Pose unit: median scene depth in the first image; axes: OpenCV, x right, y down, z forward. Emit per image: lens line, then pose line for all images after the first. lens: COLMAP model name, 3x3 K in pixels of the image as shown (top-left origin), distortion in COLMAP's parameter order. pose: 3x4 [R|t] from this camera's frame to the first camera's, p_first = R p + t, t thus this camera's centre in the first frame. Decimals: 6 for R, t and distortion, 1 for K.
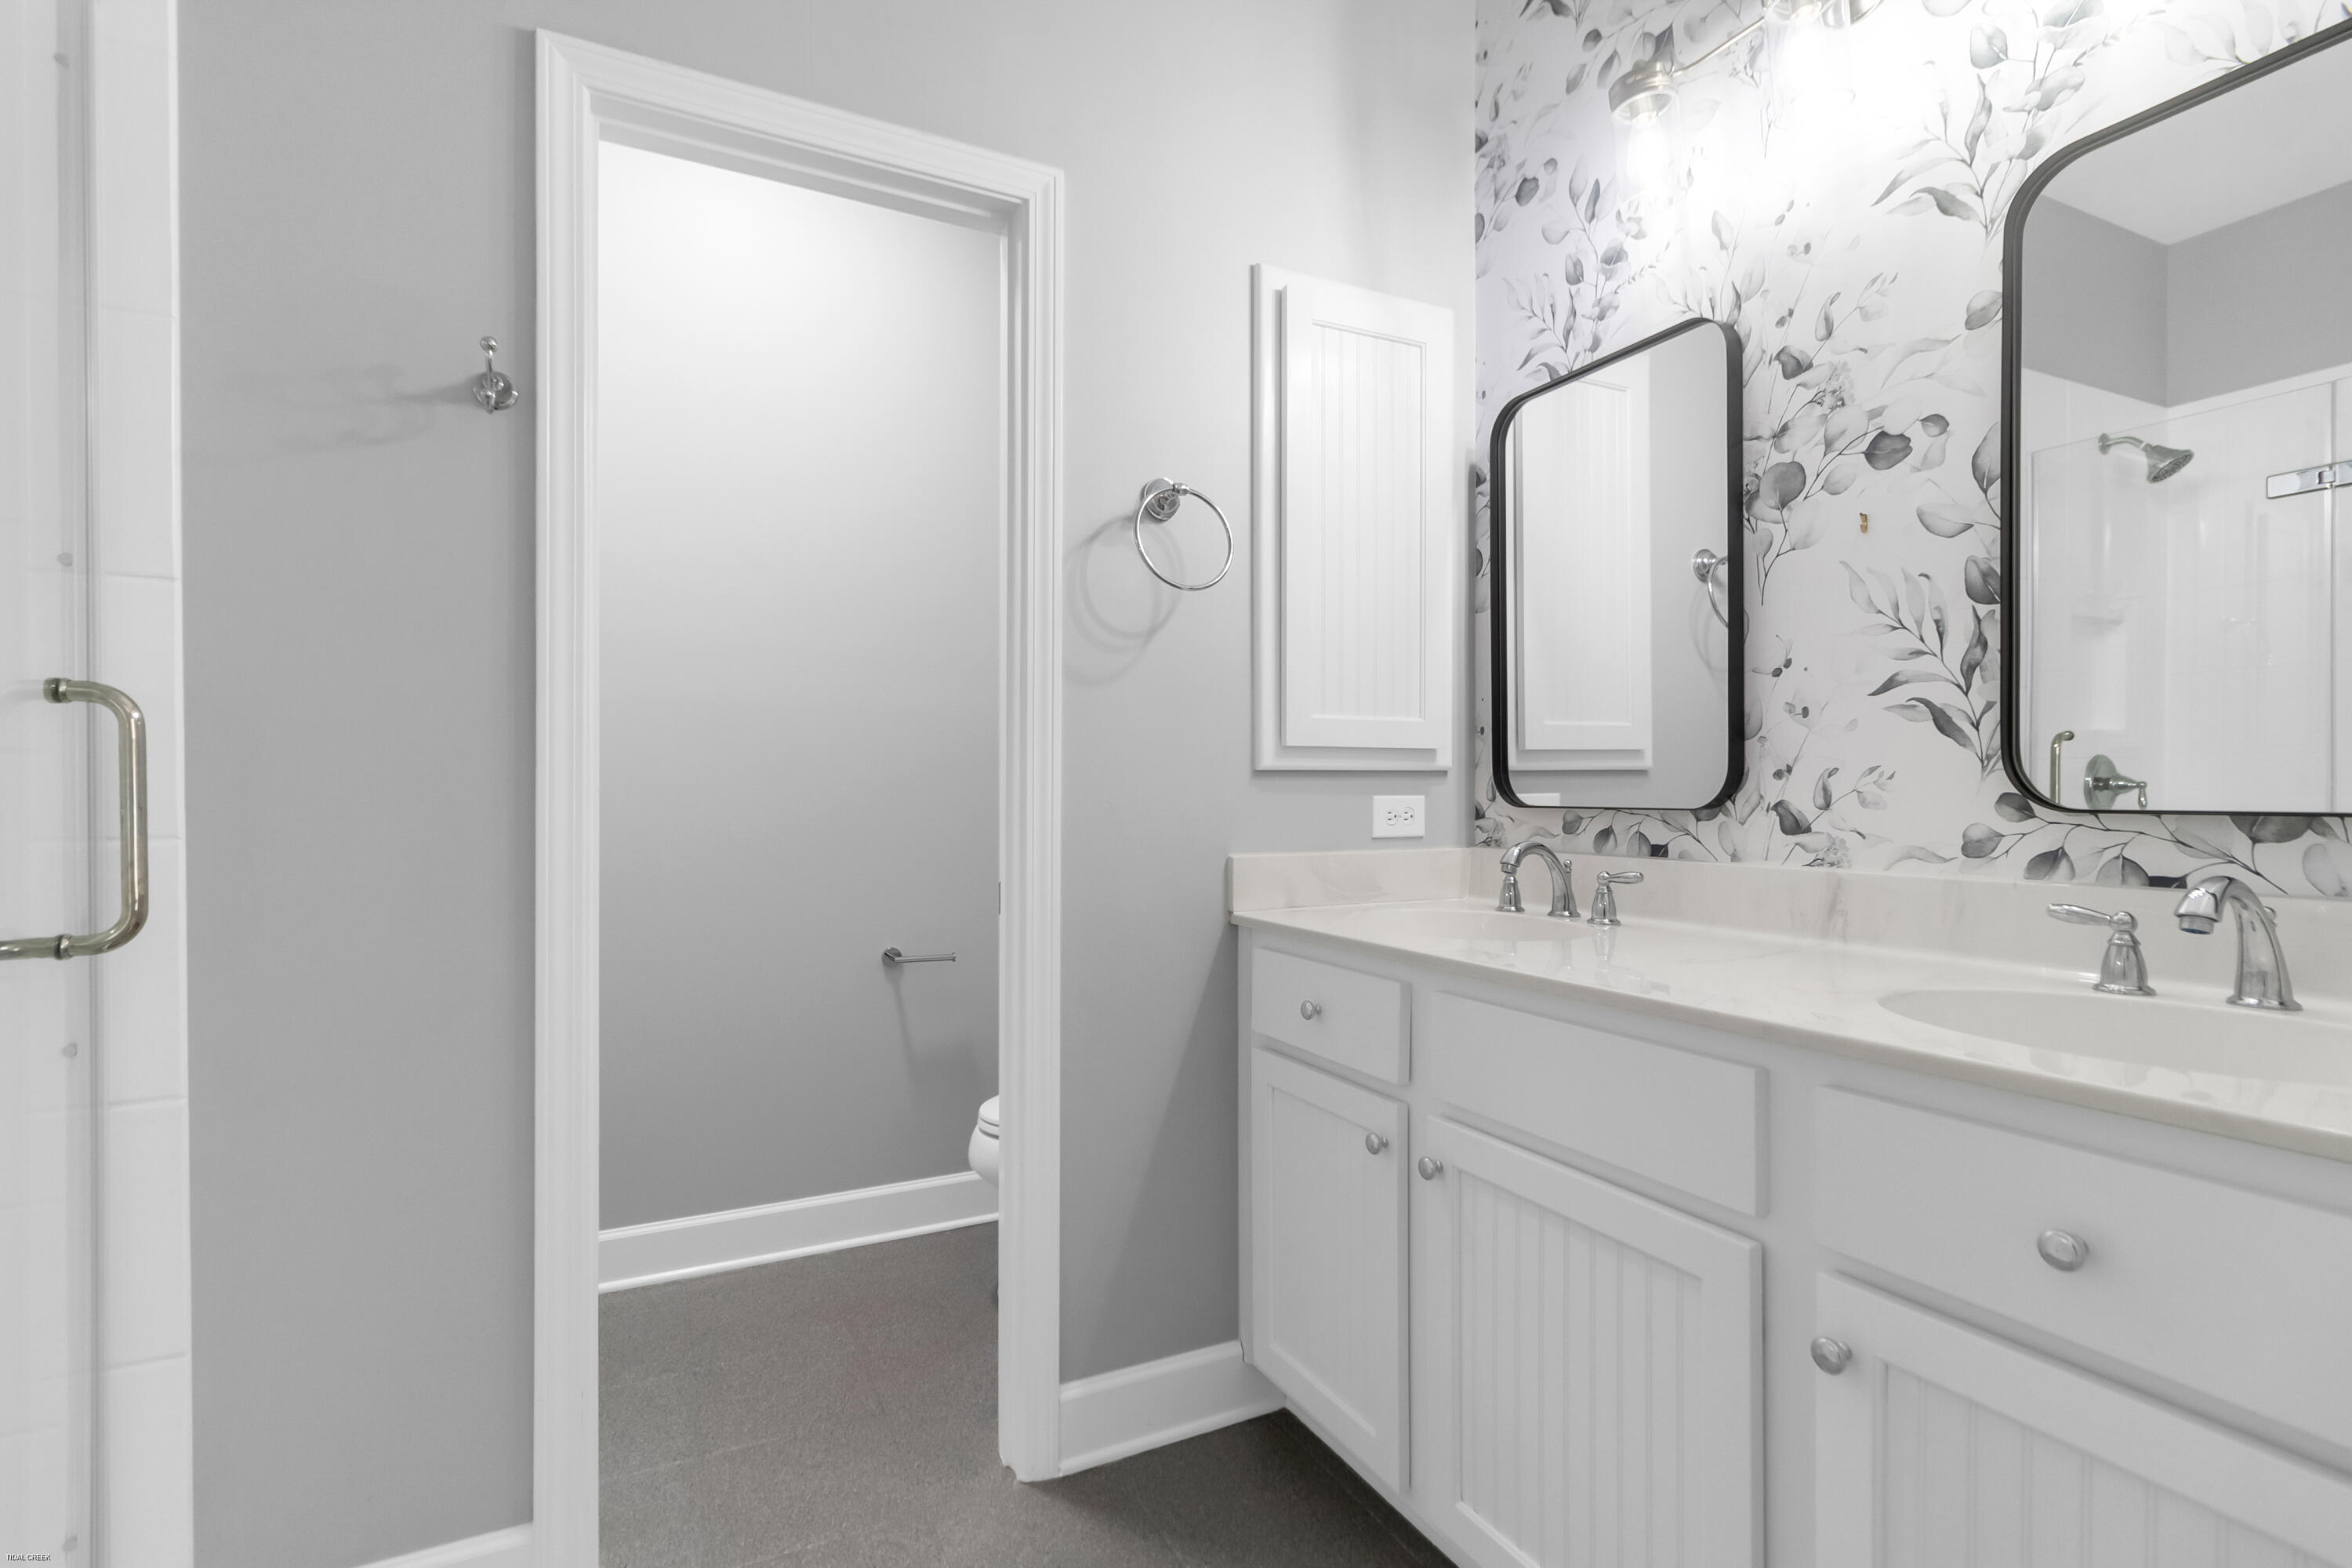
lens RADIAL K [[1099.3, 0, 1183.8], [0, 1099.3, 789.0], [0, 0, 1]] dist [-0.012550, 0.000176]
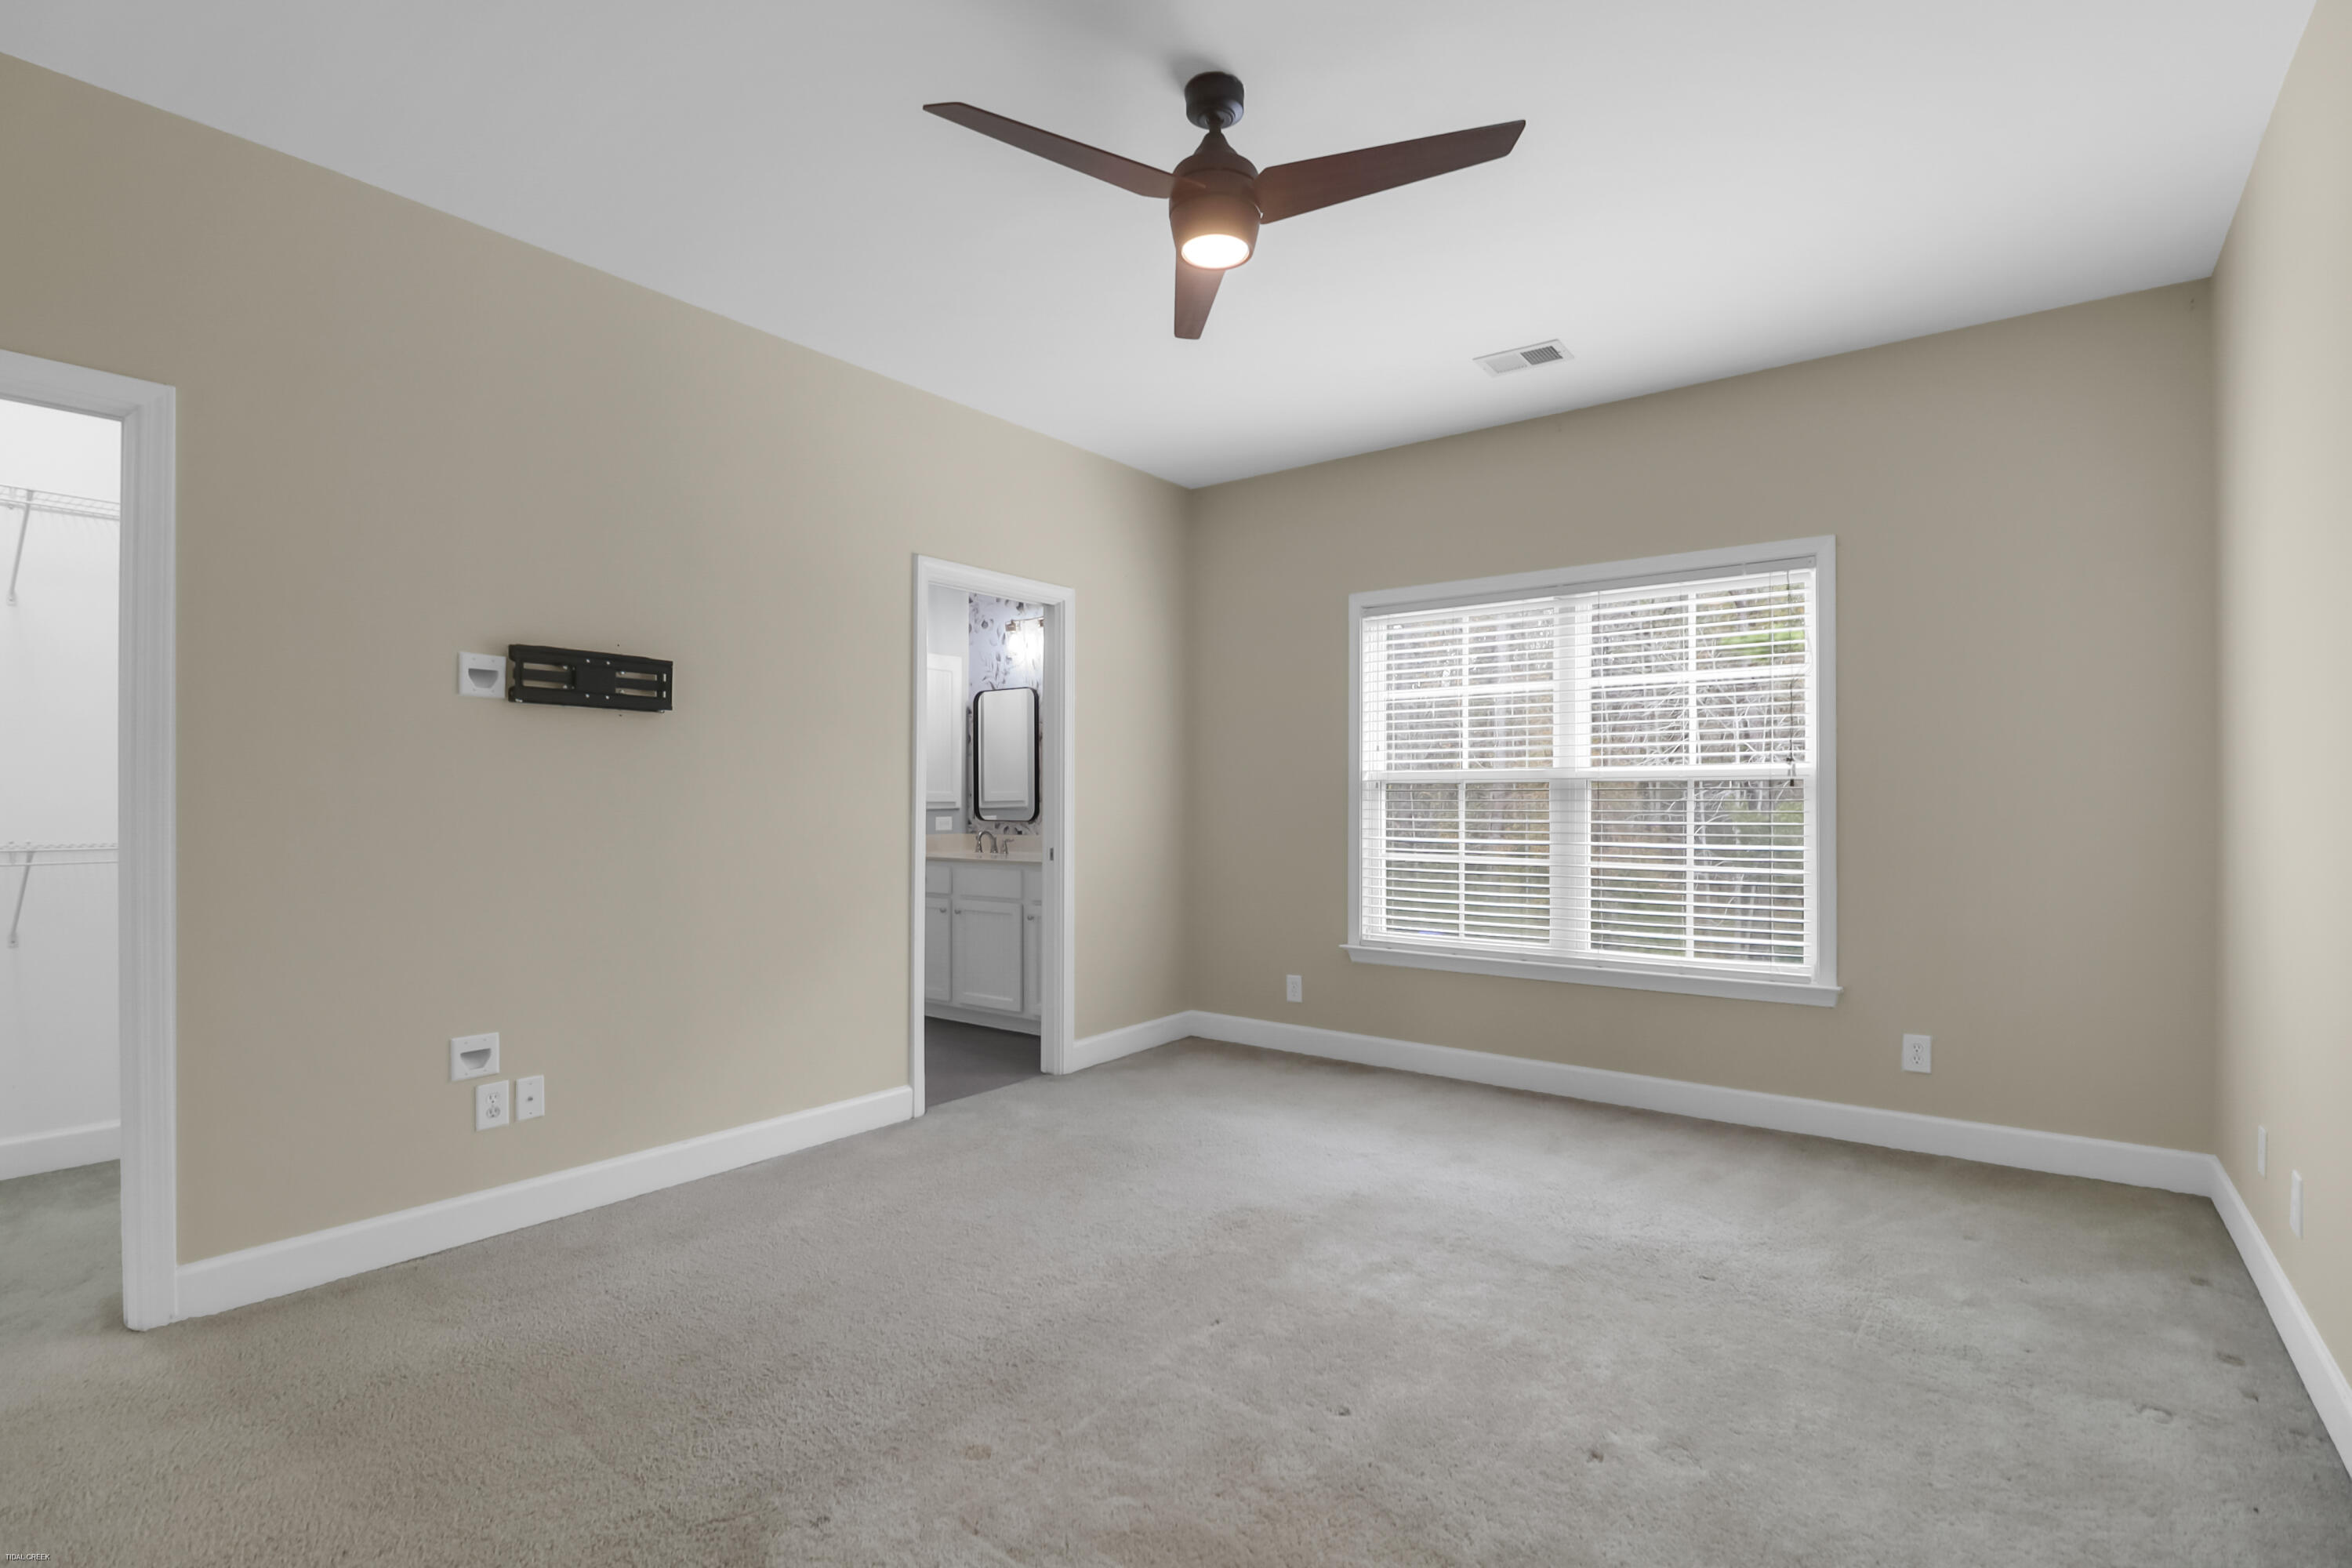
lens RADIAL K [[1099.3, 0, 1177.4], [0, 1099.3, 797.5], [0, 0, 1]] dist [-0.012550, 0.000176]
pose [[0.901074, 0.000877, 0.433664, -0.559621], [0.000706, 0.999994, -0.003489, -0.038208], [-0.433665, 0.003450, 0.901068, -2.093864]]
